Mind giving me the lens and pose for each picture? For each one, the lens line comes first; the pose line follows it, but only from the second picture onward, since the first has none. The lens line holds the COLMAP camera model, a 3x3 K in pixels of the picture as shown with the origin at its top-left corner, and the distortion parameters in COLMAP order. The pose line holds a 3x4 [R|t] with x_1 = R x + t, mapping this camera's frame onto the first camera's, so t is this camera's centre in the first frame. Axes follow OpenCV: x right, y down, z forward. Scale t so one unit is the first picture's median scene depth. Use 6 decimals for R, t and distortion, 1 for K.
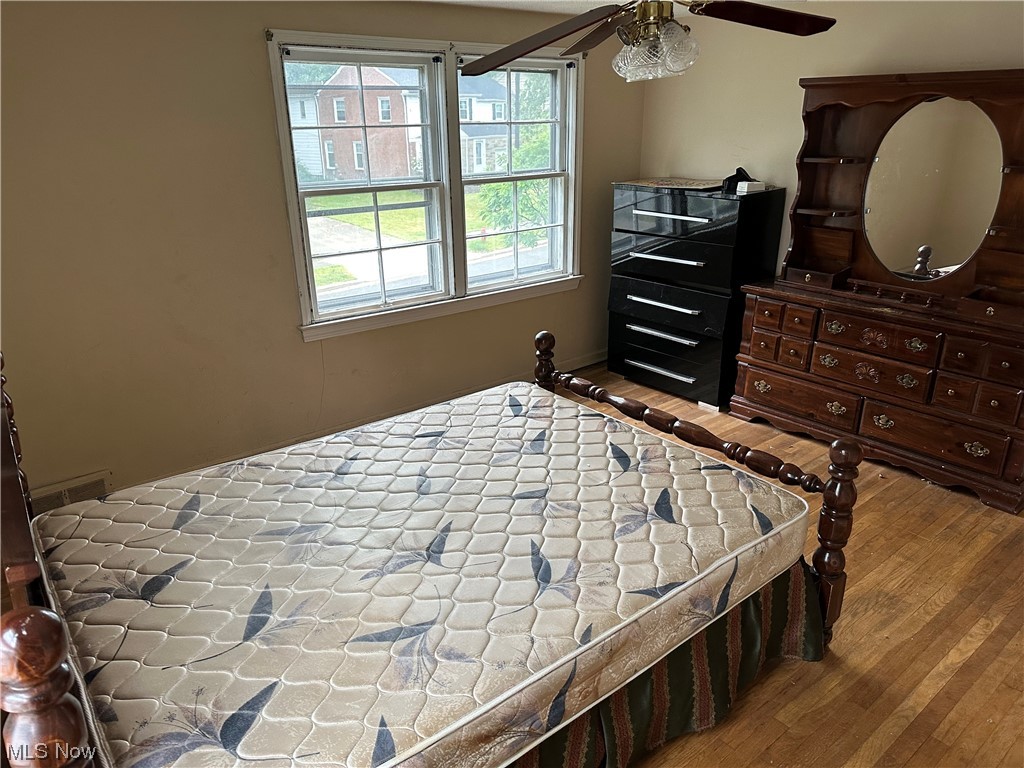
lens RADIAL K [[722.7, 0, 513.2], [0, 722.7, 379.3], [0, 0, 1]] dist [0.191111, -0.248139]
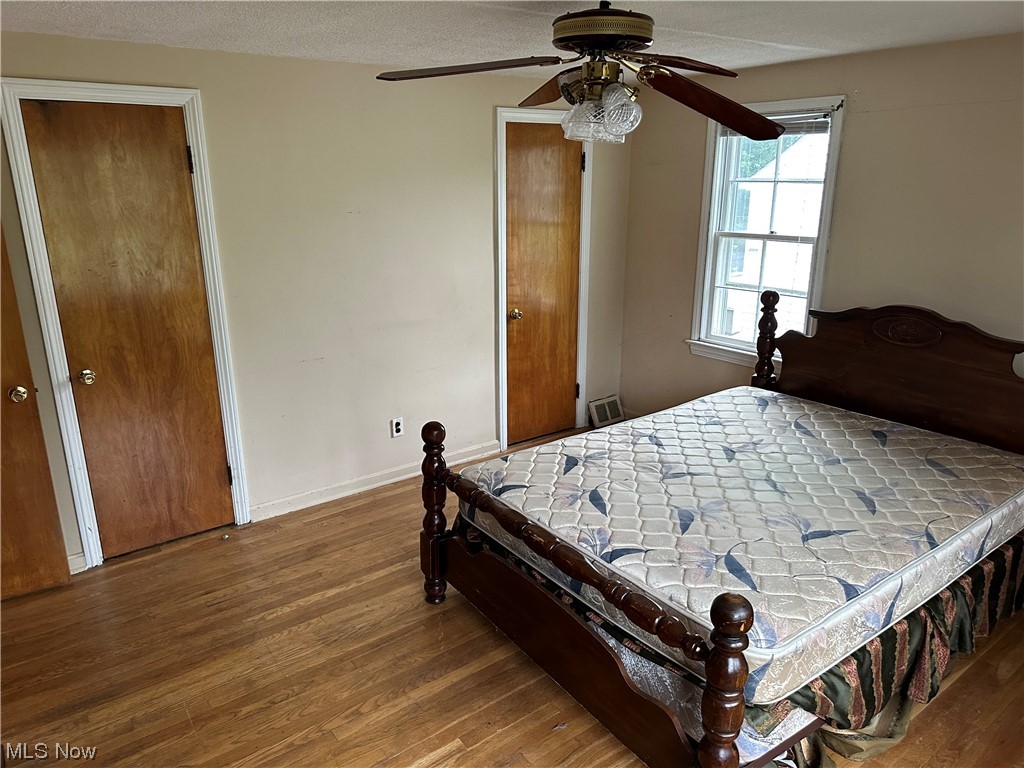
lens RADIAL K [[722.7, 0, 513.2], [0, 722.7, 379.3], [0, 0, 1]] dist [0.191111, -0.248139]
pose [[-0.999504, -0.005165, 0.031073, 0.263076], [0.013967, 0.811516, 0.584163, -0.703829], [-0.028234, 0.584307, -0.811041, 1.929635]]
